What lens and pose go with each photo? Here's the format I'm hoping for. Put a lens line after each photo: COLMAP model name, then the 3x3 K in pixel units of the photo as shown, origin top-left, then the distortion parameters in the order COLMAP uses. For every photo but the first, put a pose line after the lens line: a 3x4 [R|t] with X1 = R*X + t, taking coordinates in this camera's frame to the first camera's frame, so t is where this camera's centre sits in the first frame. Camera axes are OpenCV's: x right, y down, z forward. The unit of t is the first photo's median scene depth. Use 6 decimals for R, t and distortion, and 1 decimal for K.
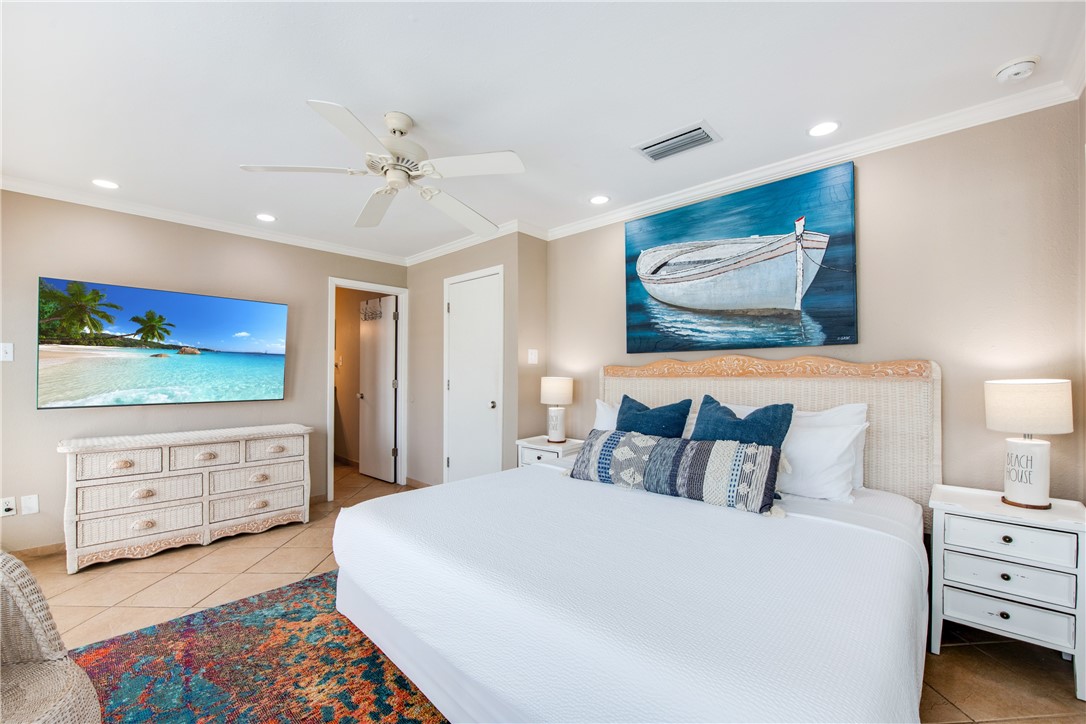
lens RADIAL K [[441.5, 0, 542.8], [0, 441.5, 366.3], [0, 0, 1]] dist [-0.008400, 0.000215]
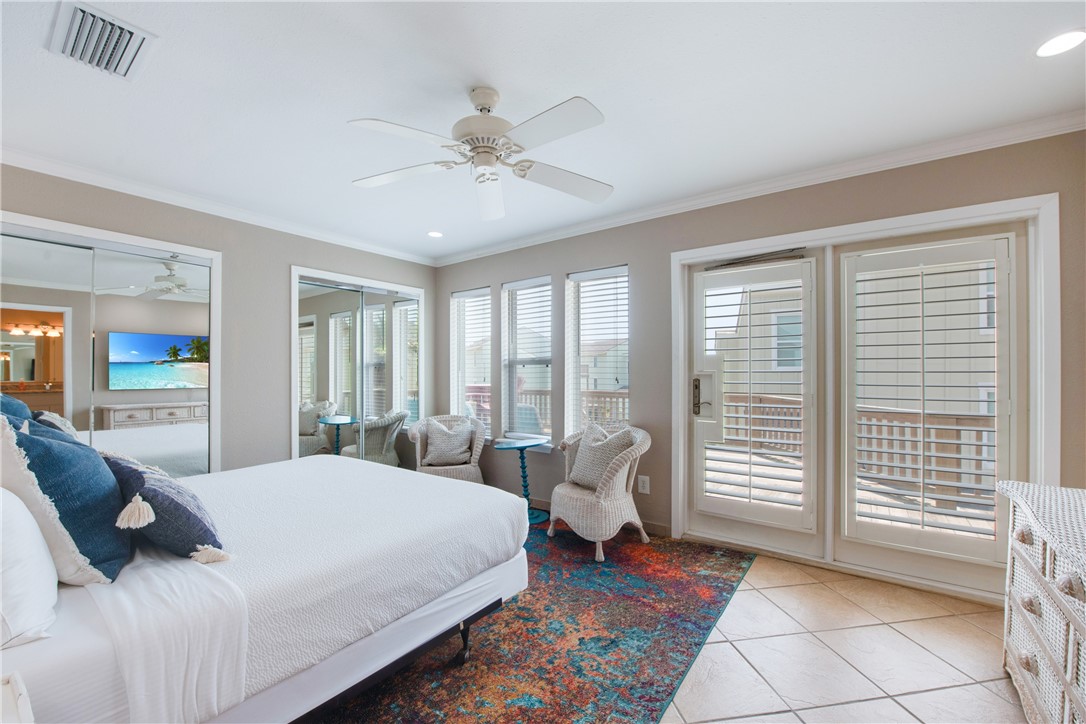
lens RADIAL K [[441.5, 0, 538.2], [0, 441.5, 371.0], [0, 0, 1]] dist [-0.008400, 0.000215]
pose [[-0.994648, 0.002977, -0.103282, -0.269115], [0.004213, 0.999922, -0.011749, 0.017475], [0.103239, -0.012121, -0.994583, 1.480388]]
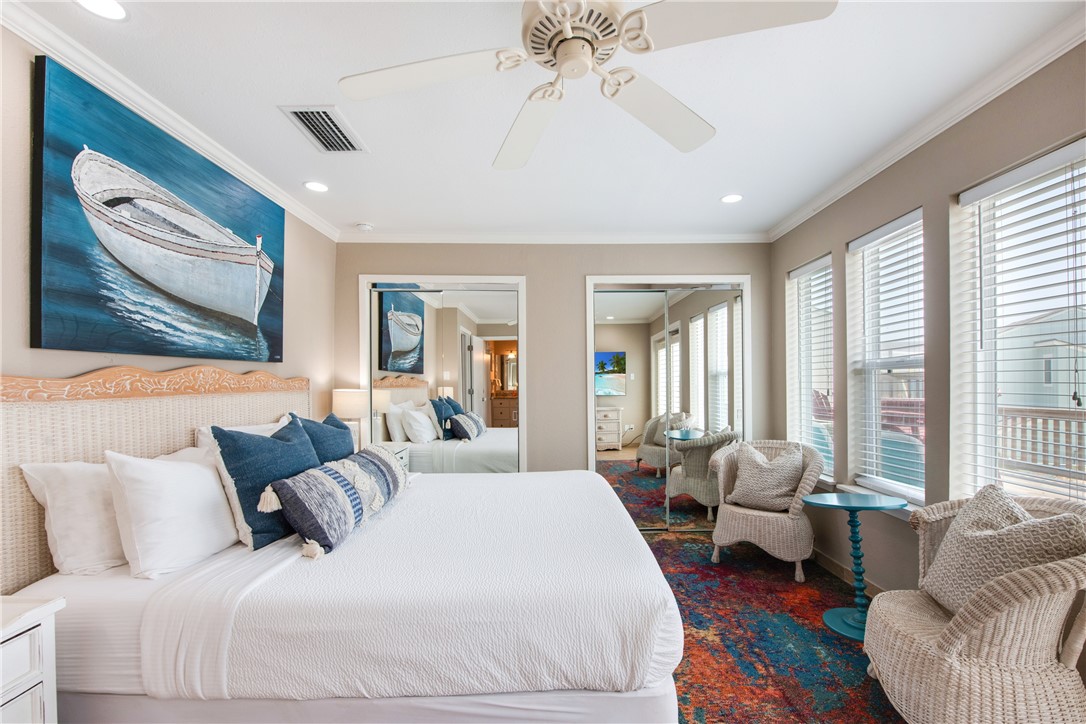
lens RADIAL K [[457.0, 0, 554.6], [0, 457.0, 384.2], [0, 0, 1]] dist [-0.023851, 0.001132]
pose [[-0.688419, 0.003827, 0.725303, -0.581969], [0.001729, 0.999992, -0.003635, 0.011443], [-0.725311, -0.001249, -0.688420, 1.108601]]
